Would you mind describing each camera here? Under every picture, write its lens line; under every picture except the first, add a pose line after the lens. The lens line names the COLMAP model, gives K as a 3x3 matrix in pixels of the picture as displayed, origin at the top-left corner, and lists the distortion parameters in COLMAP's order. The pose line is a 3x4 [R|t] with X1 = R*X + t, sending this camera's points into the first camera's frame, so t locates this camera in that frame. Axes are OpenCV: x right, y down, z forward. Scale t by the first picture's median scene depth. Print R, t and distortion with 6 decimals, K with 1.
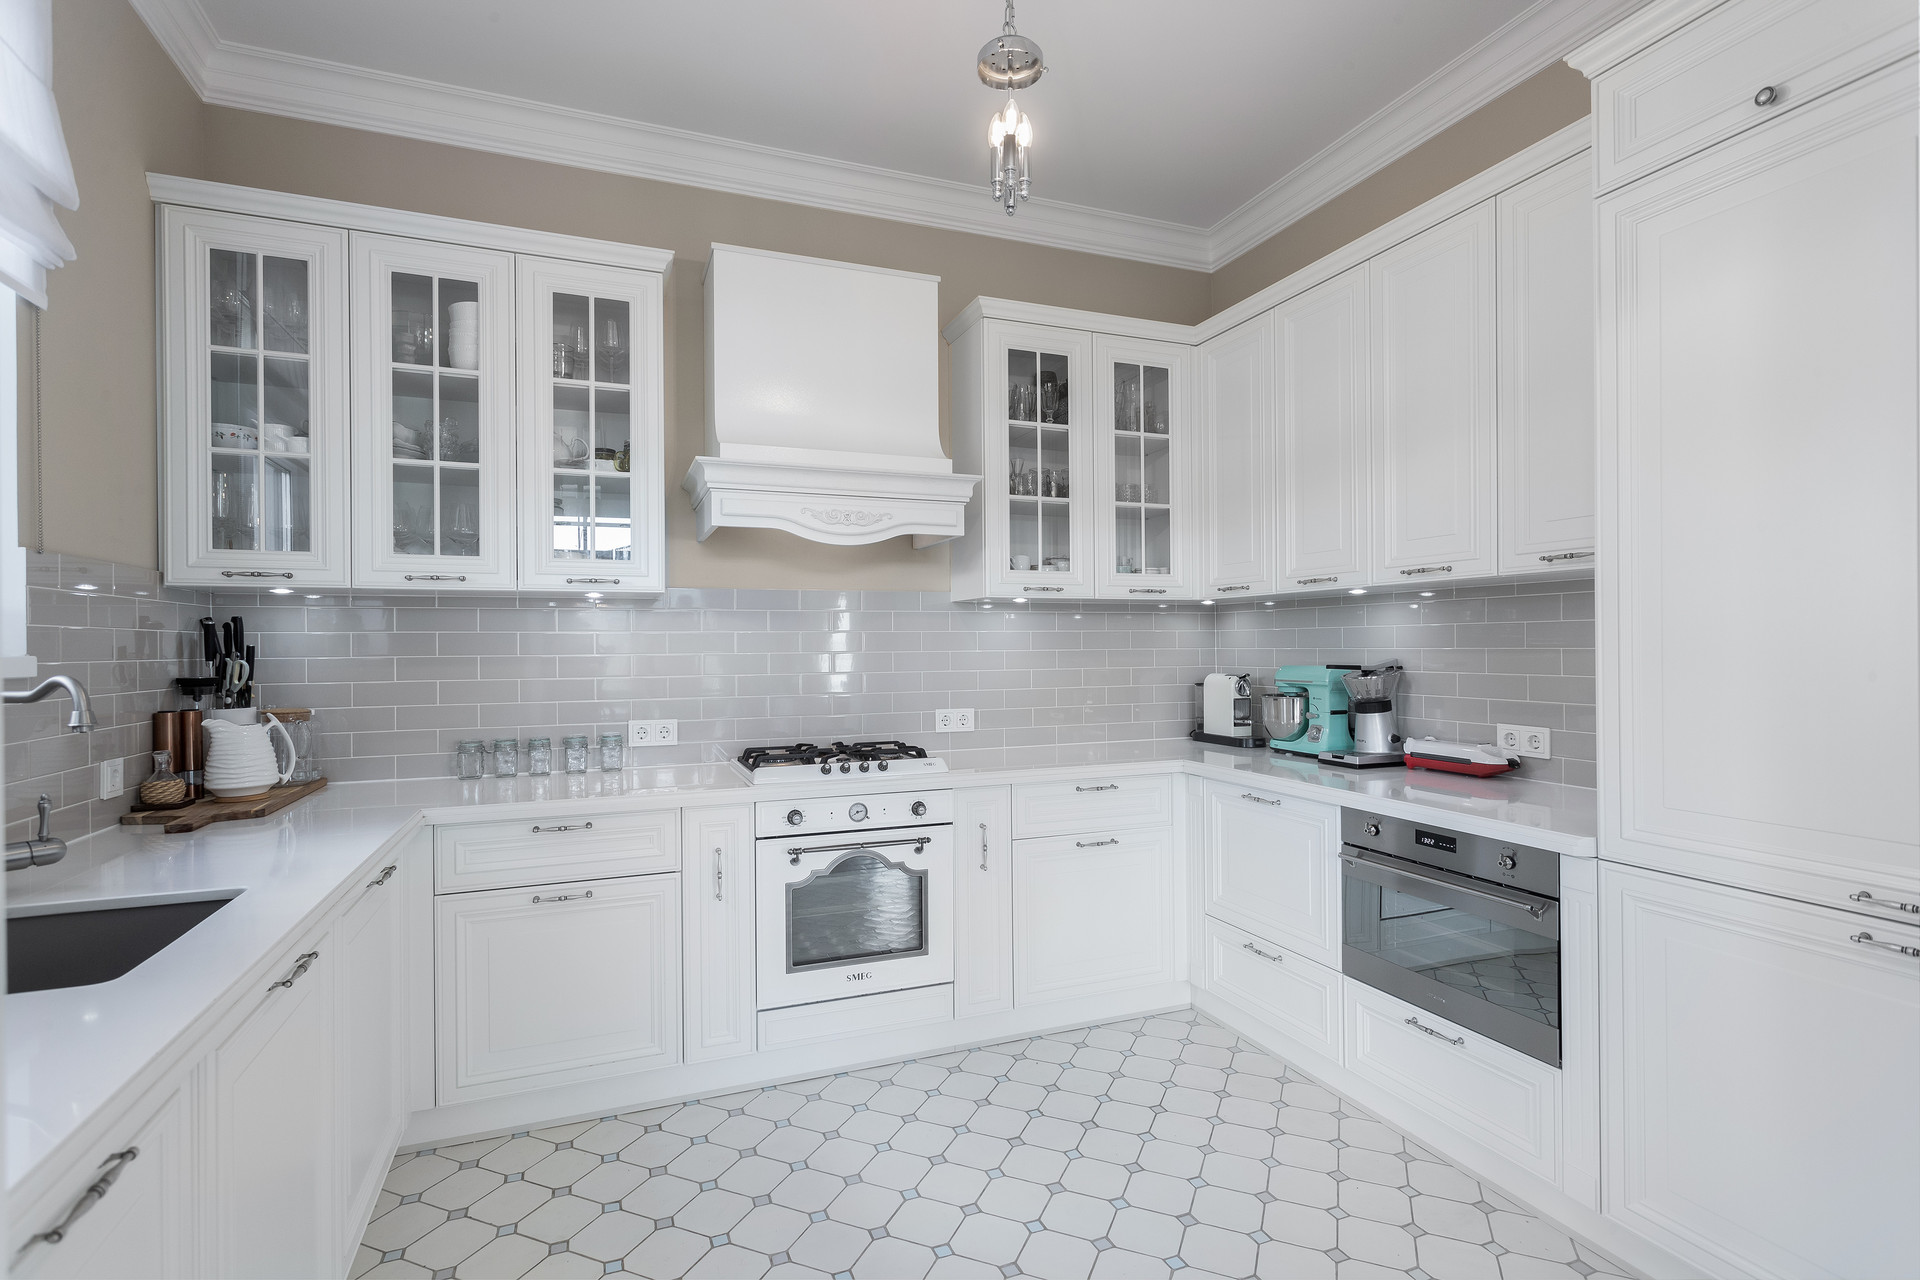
lens RADIAL K [[921.1, 0, 964.7], [0, 921.1, 643.7], [0, 0, 1]] dist [-0.001108, 0.000470]
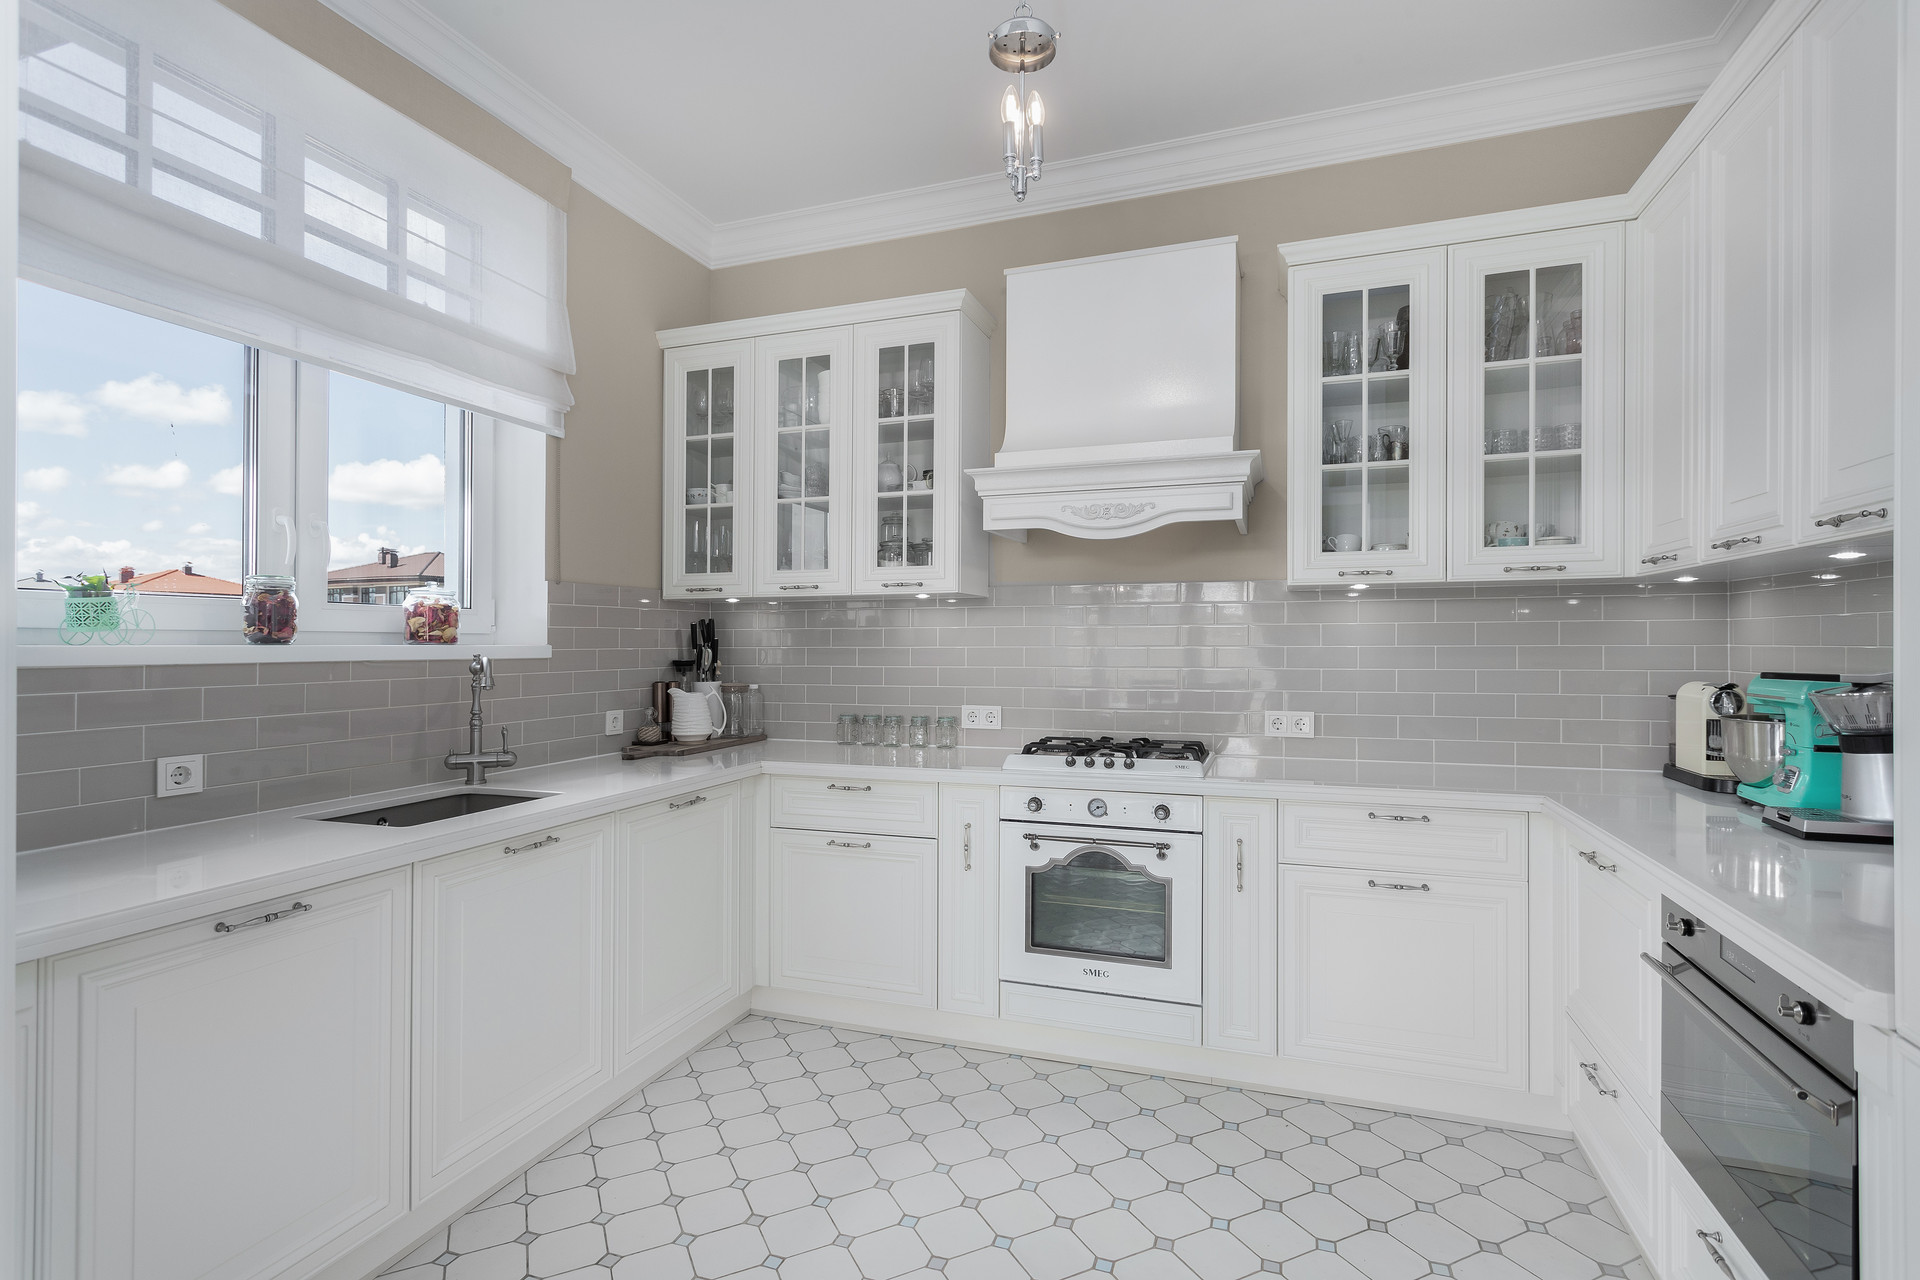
lens RADIAL K [[905.6, 0, 960.0], [0, 905.6, 640.0], [0, 0, 1]] dist [-0.001669, 0.000172]
pose [[0.750743, 0.003483, -0.660585, 0.412440], [-0.000313, 0.999988, 0.004917, -0.002990], [0.660594, -0.003484, 0.750735, 0.166667]]
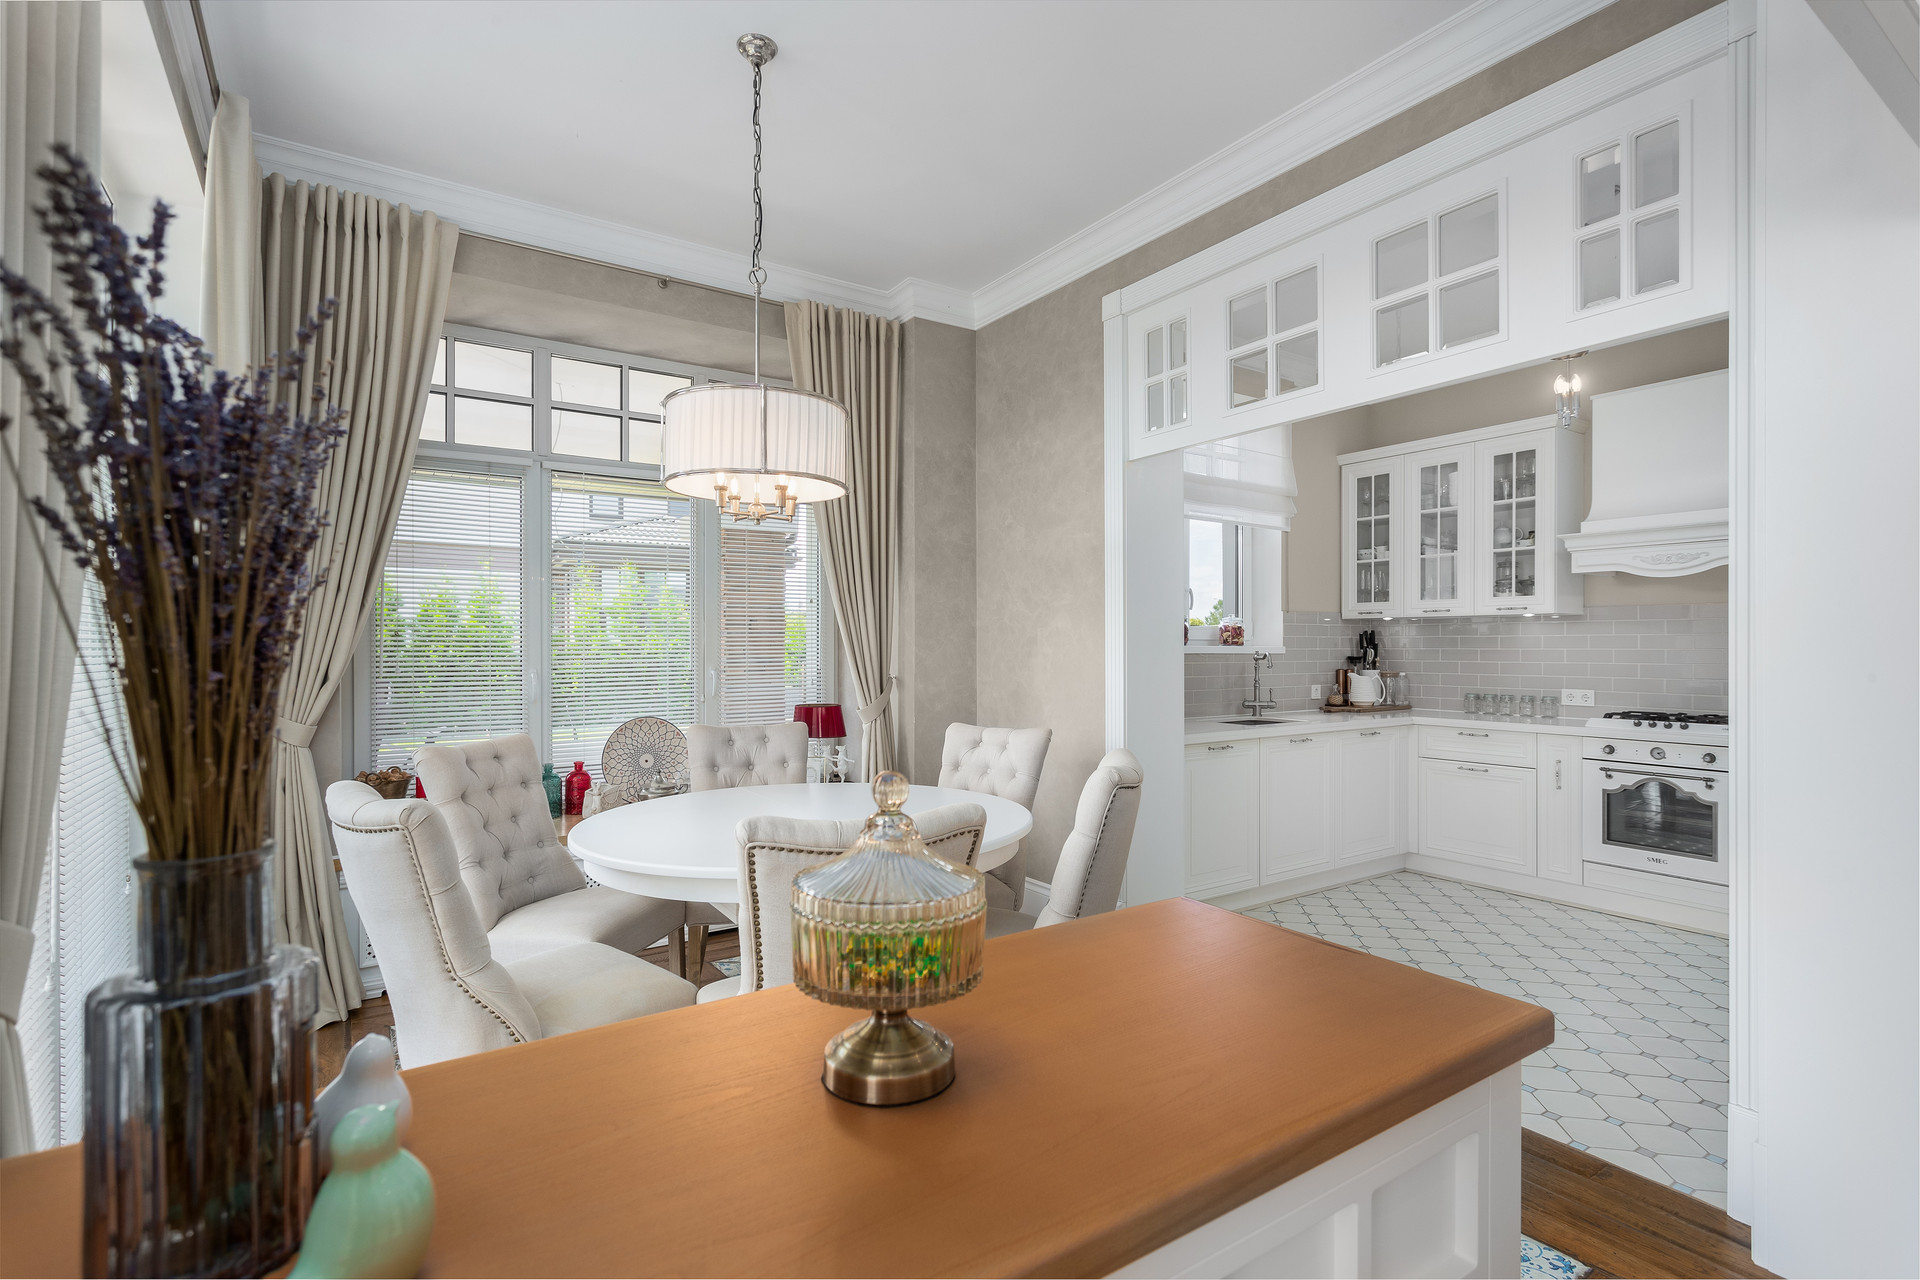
lens RADIAL K [[899.4, 0, 950.9], [0, 899.4, 635.9], [0, 0, 1]] dist [-0.000658, -0.000031]
pose [[0.199535, -0.003428, -0.979885, 1.098993], [0.001573, 0.999994, -0.003178, -0.009282], [0.979889, -0.000907, 0.199539, -0.442350]]
